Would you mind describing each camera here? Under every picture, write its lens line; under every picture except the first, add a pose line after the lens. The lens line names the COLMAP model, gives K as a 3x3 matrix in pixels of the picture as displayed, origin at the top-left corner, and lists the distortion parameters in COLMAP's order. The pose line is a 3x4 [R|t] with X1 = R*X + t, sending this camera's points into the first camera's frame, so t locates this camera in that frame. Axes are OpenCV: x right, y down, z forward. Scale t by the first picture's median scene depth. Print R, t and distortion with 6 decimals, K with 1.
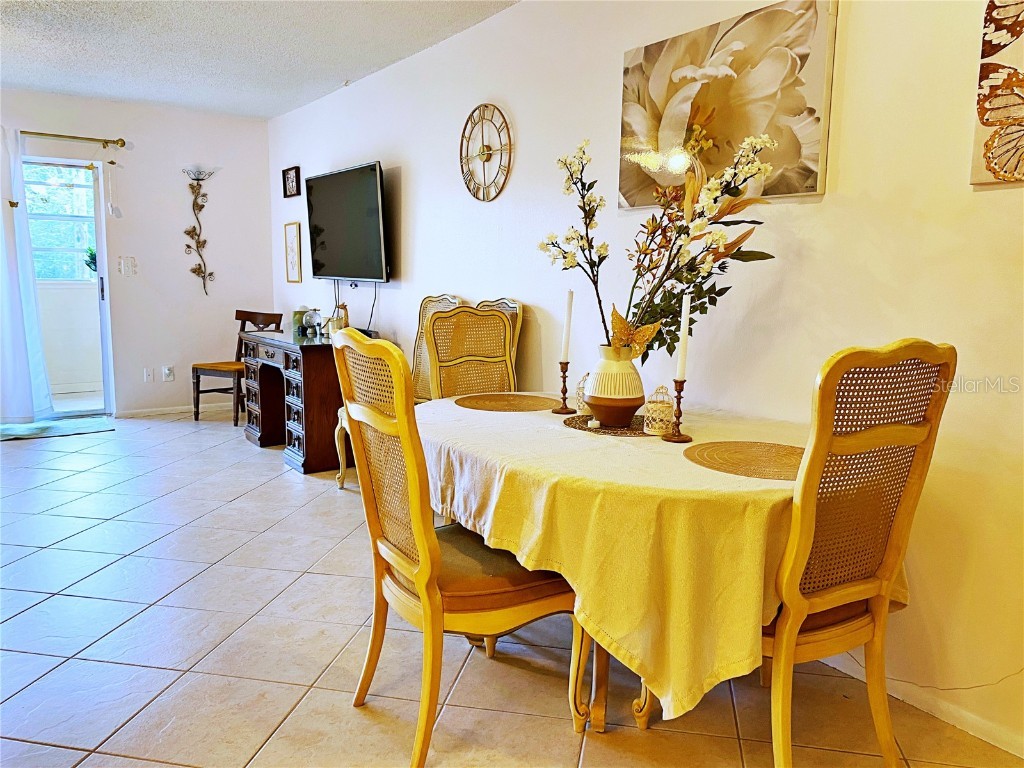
lens RADIAL K [[786.7, 0, 507.3], [0, 786.7, 380.3], [0, 0, 1]] dist [0.010026, 0.002277]
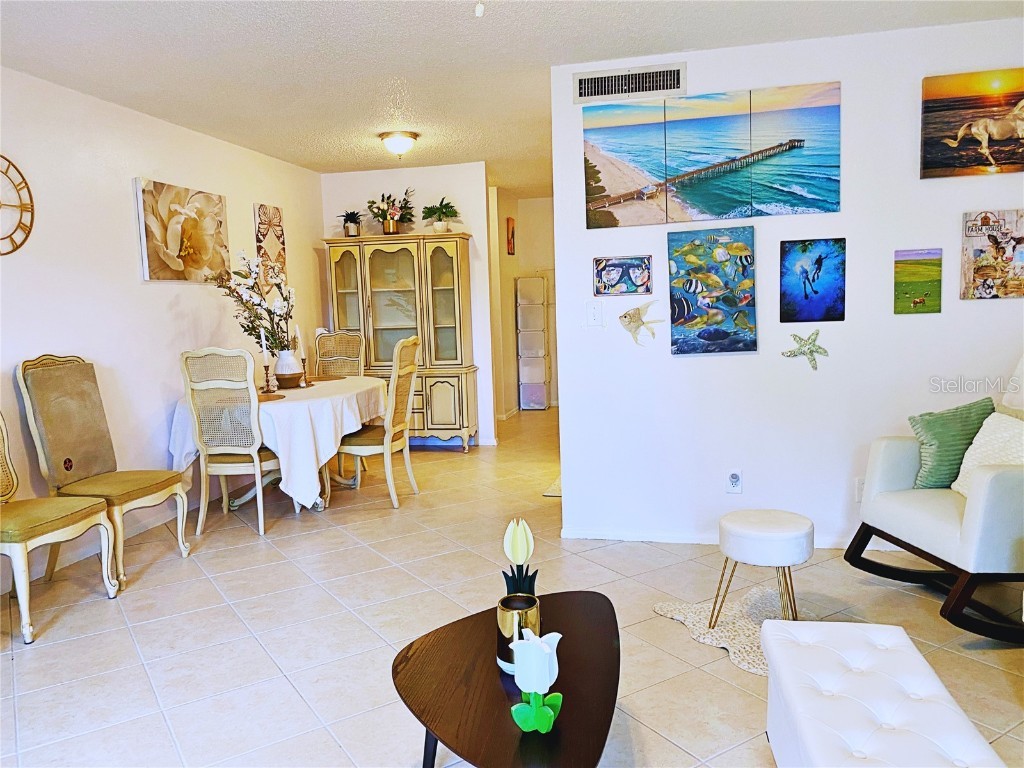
lens RADIAL K [[786.7, 0, 507.3], [0, 786.7, 380.3], [0, 0, 1]] dist [0.010026, 0.002277]
pose [[-0.693950, -0.067751, 0.716829, -1.743067], [0.118888, 0.971116, 0.206878, -0.322879], [-0.710140, 0.228786, -0.665851, 1.919046]]
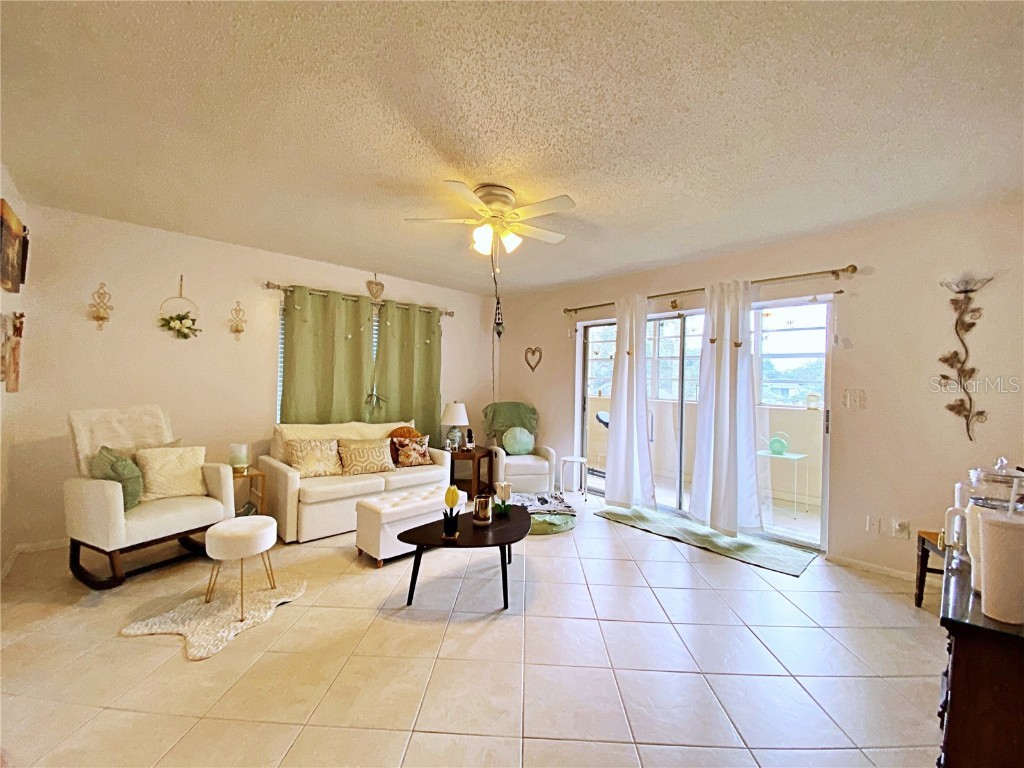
lens RADIAL K [[412.0, 0, 512.6], [0, 412.0, 380.3], [0, 0, 1]] dist [0.031231, -0.026017]
pose [[0.167932, -0.010553, -0.985742, -0.172265], [-0.151536, 0.987782, -0.036391, -0.213854], [0.974082, 0.155486, 0.164281, 1.272534]]
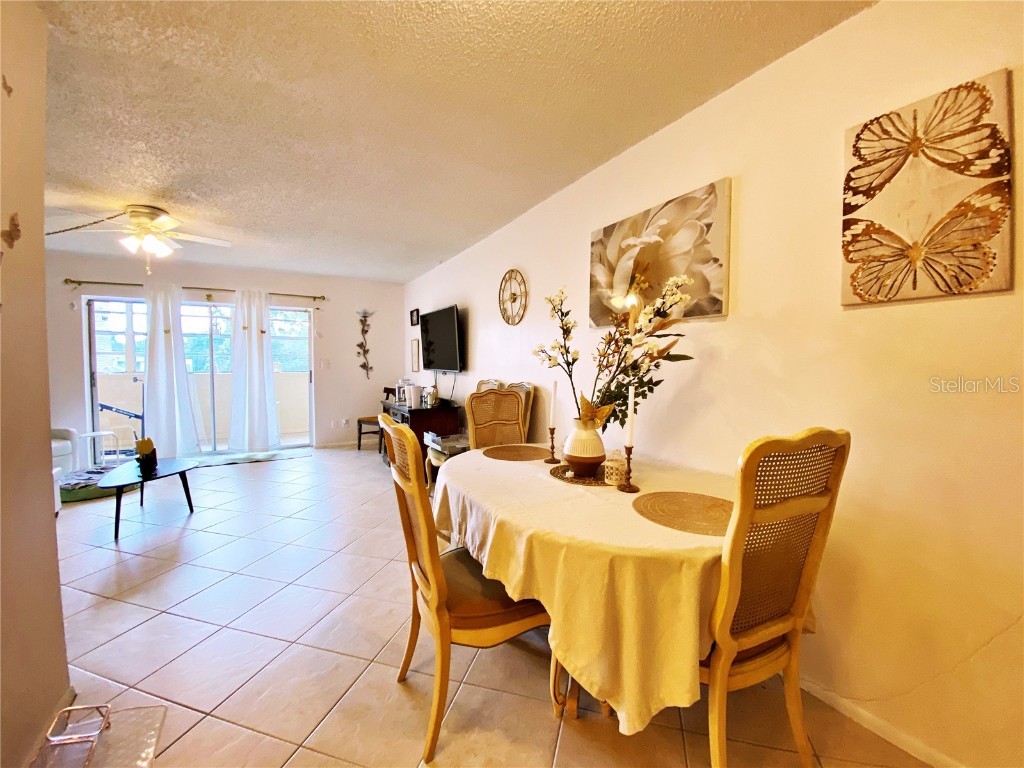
lens RADIAL K [[412.0, 0, 512.6], [0, 412.0, 380.3], [0, 0, 1]] dist [0.031231, -0.026017]
pose [[0.996868, -0.008535, -0.078617, 0.062177], [0.001204, 0.995681, -0.092832, -0.043087], [0.079070, 0.092447, 0.992573, 0.207354]]
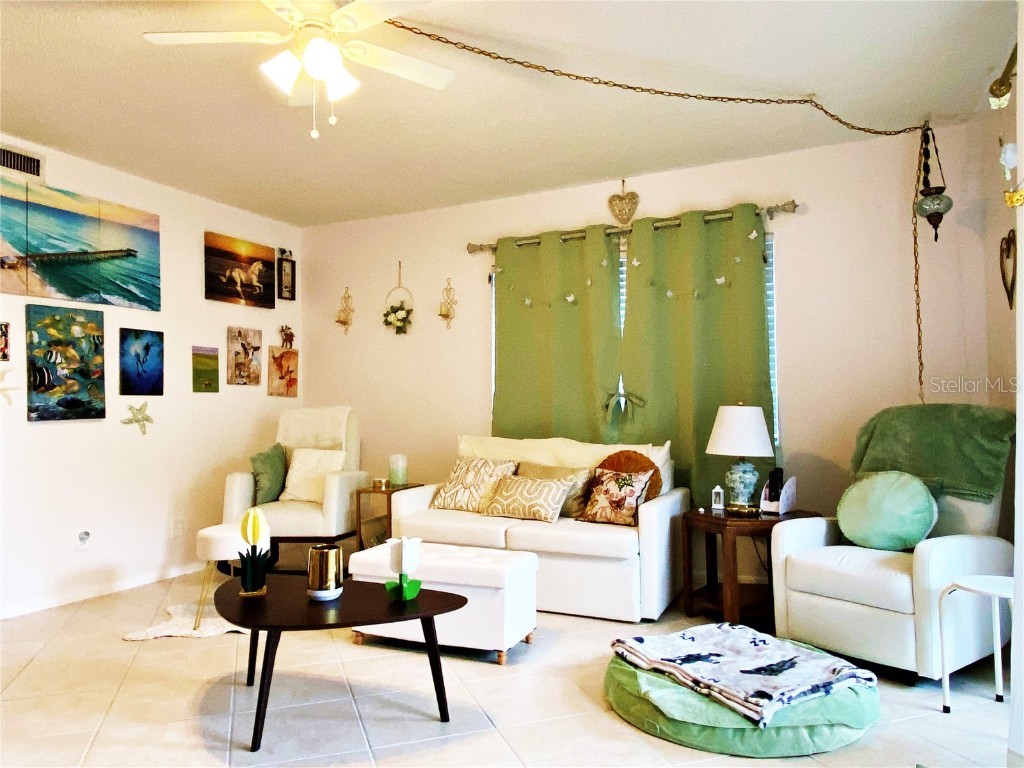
lens RADIAL K [[712.4, 0, 512.0], [0, 712.4, 384.0], [0, 0, 1]] dist [0.064680, -0.055392]
pose [[-0.865055, -0.022284, -0.501182, -0.963569], [-0.066572, 0.995277, 0.070653, -0.256577], [0.497240, 0.094483, -0.862453, 2.382714]]
